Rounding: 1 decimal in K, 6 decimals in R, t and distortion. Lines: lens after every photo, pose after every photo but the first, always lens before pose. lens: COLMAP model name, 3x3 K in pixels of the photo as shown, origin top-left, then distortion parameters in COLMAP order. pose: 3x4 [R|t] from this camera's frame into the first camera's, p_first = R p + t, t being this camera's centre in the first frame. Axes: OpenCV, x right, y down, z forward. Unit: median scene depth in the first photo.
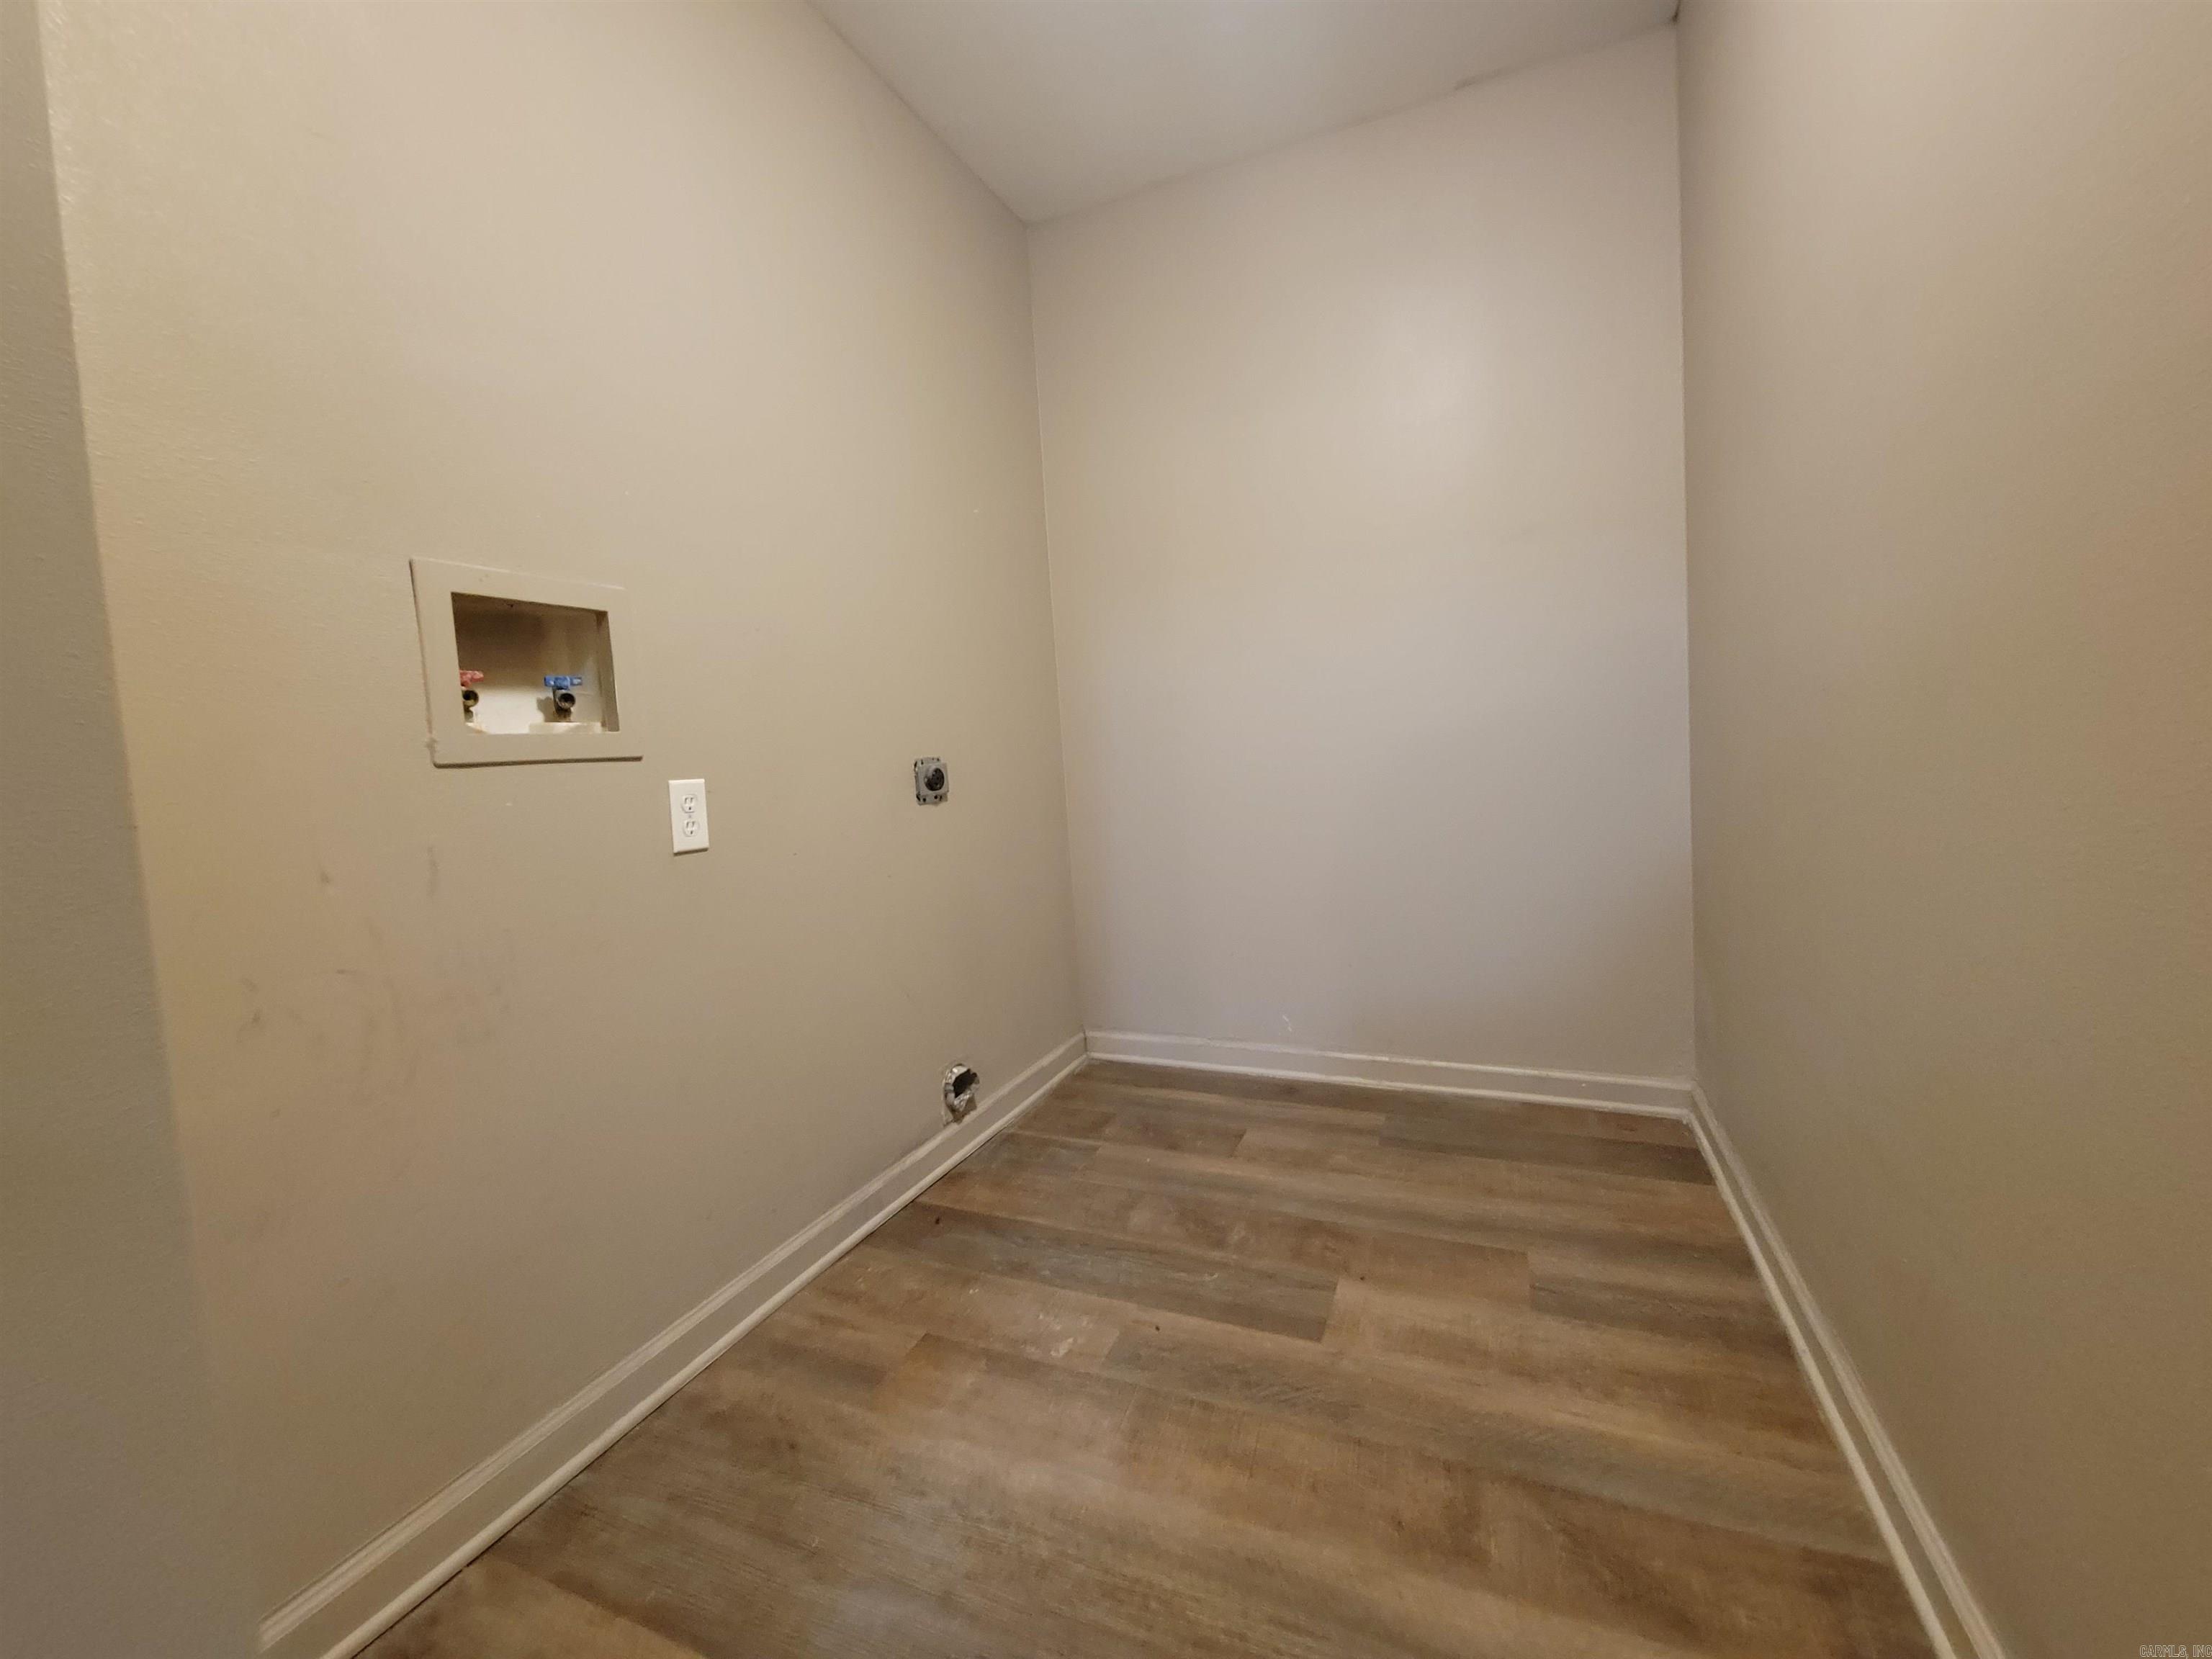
lens RADIAL K [[900.1, 0, 1099.1], [0, 900.1, 838.9], [0, 0, 1]] dist [-0.000421, -0.002670]
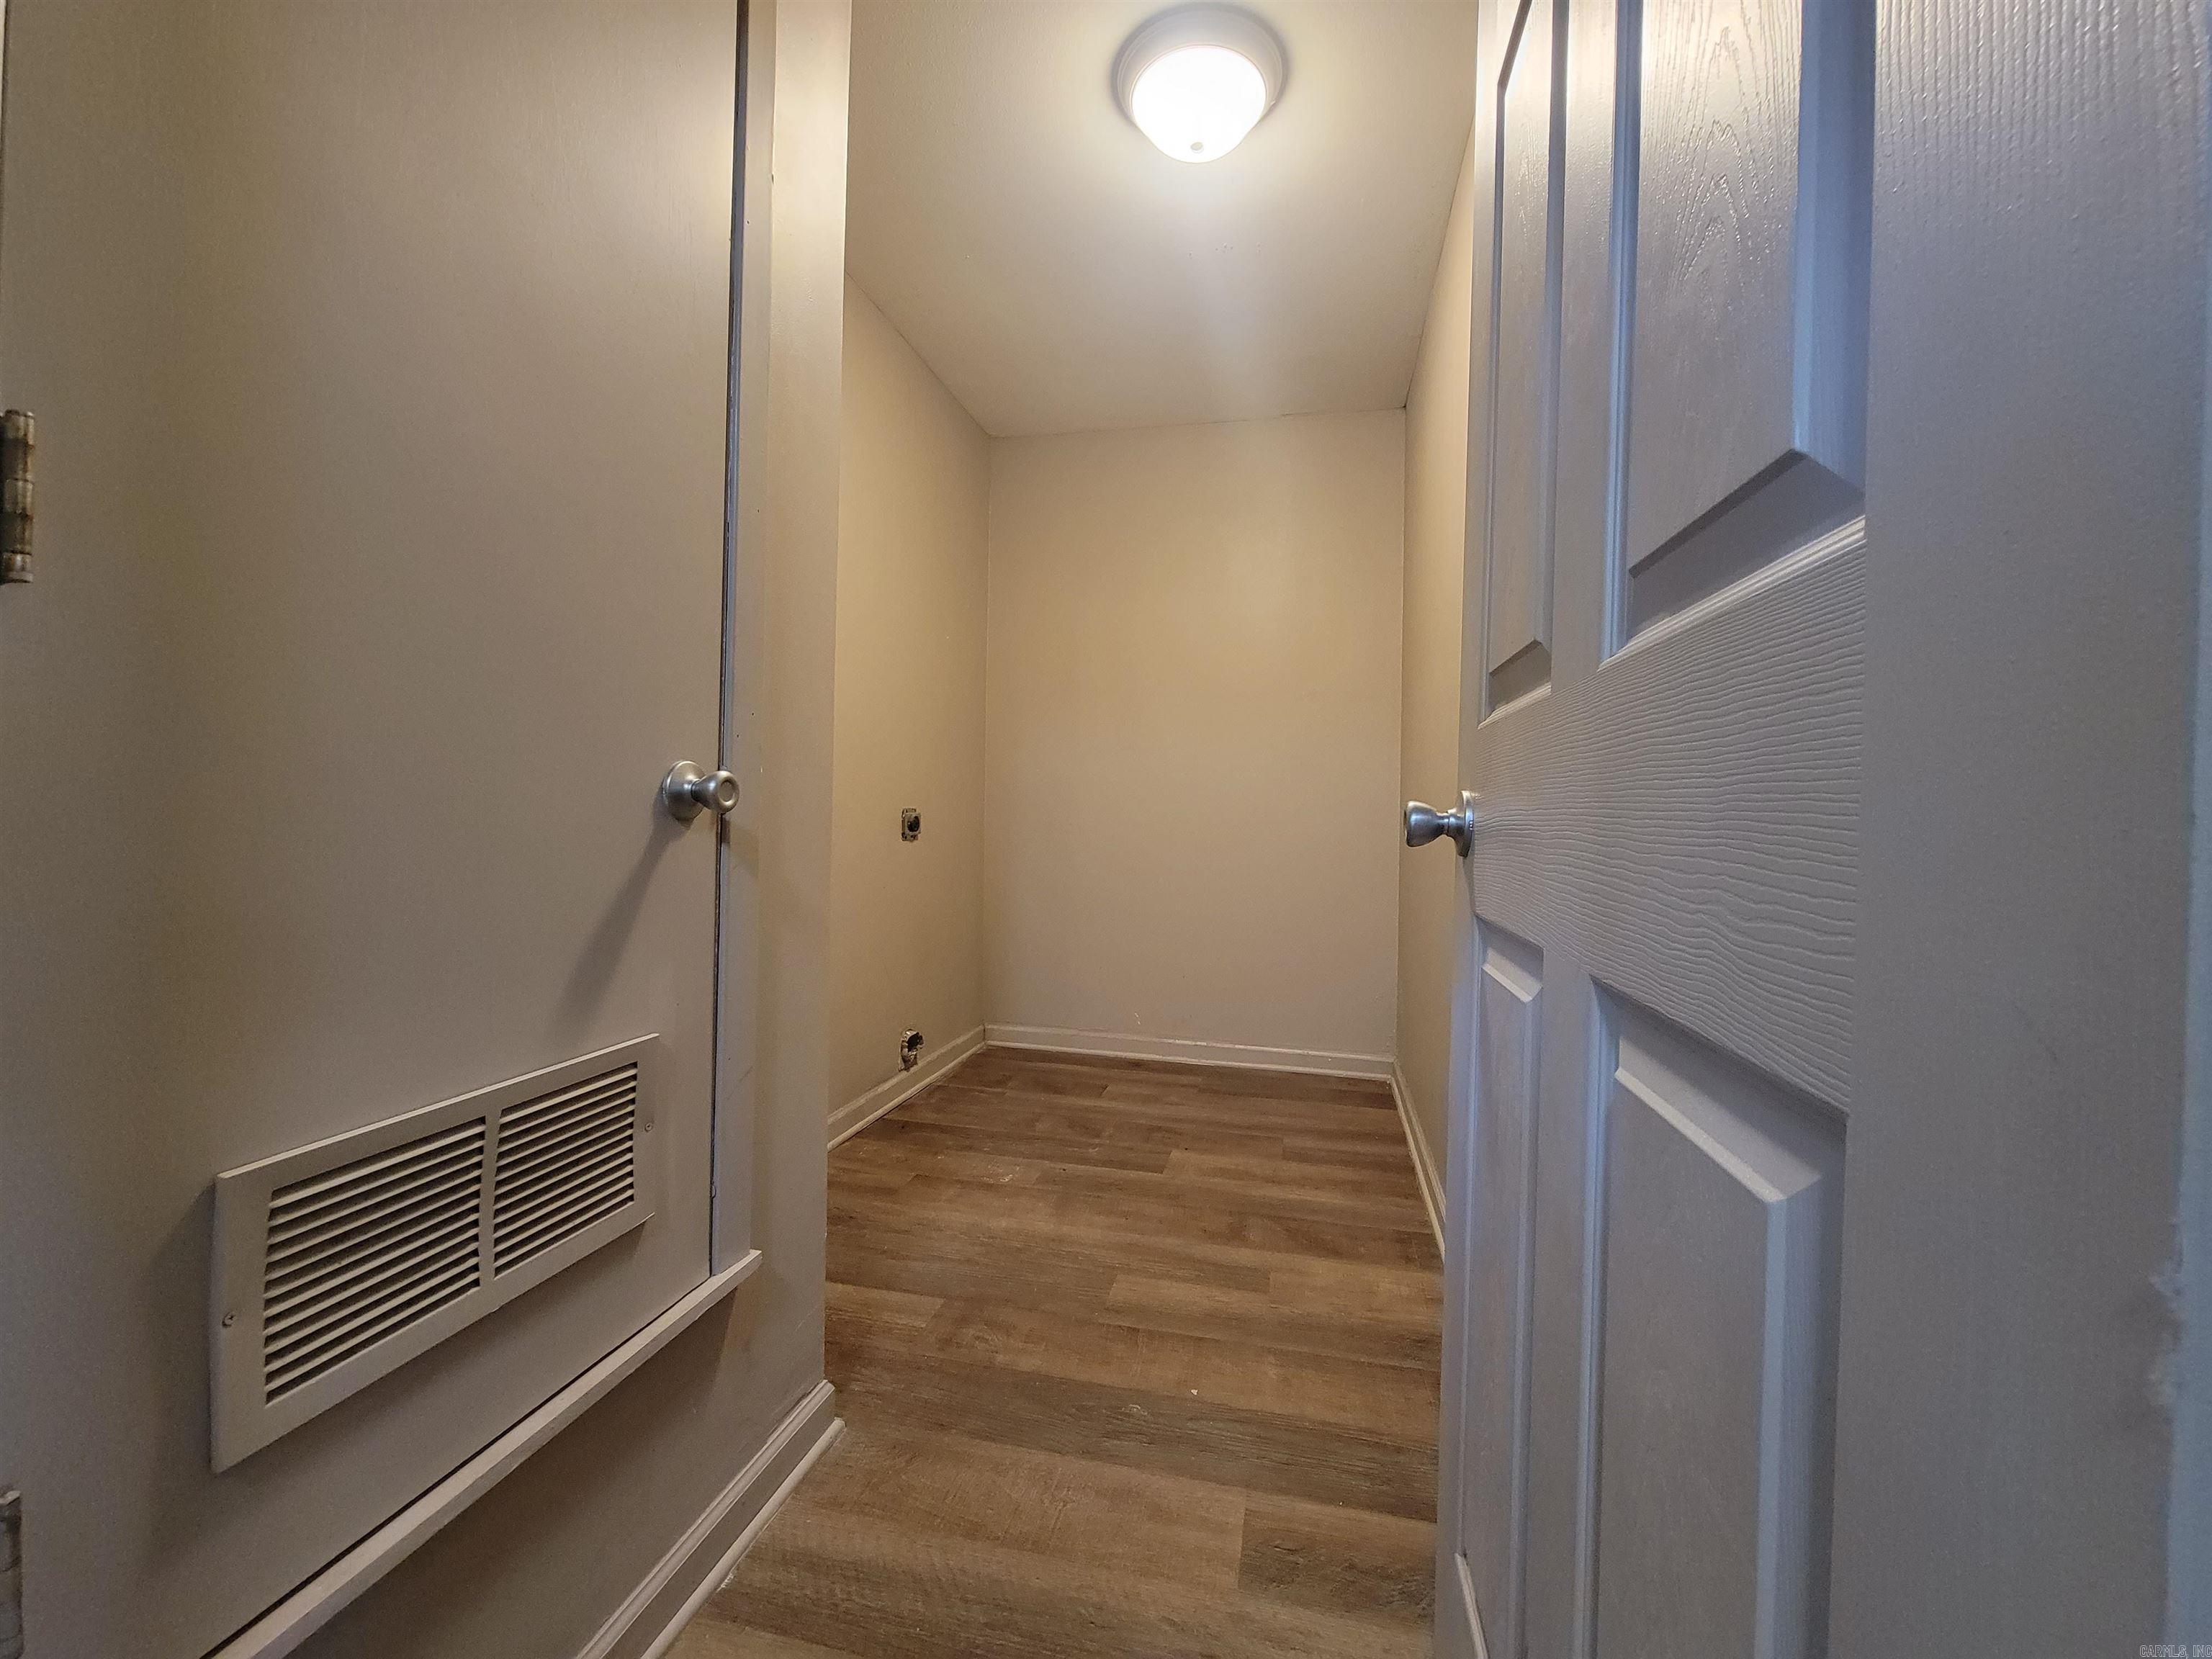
lens RADIAL K [[900.1, 0, 1107.6], [0, 900.1, 820.4], [0, 0, 1]] dist [-0.000421, -0.002670]
pose [[0.978134, 0.078231, 0.192700, -0.175904], [-0.058659, 0.992712, -0.105267, 0.068942], [-0.199531, 0.091661, 0.975595, -0.521568]]
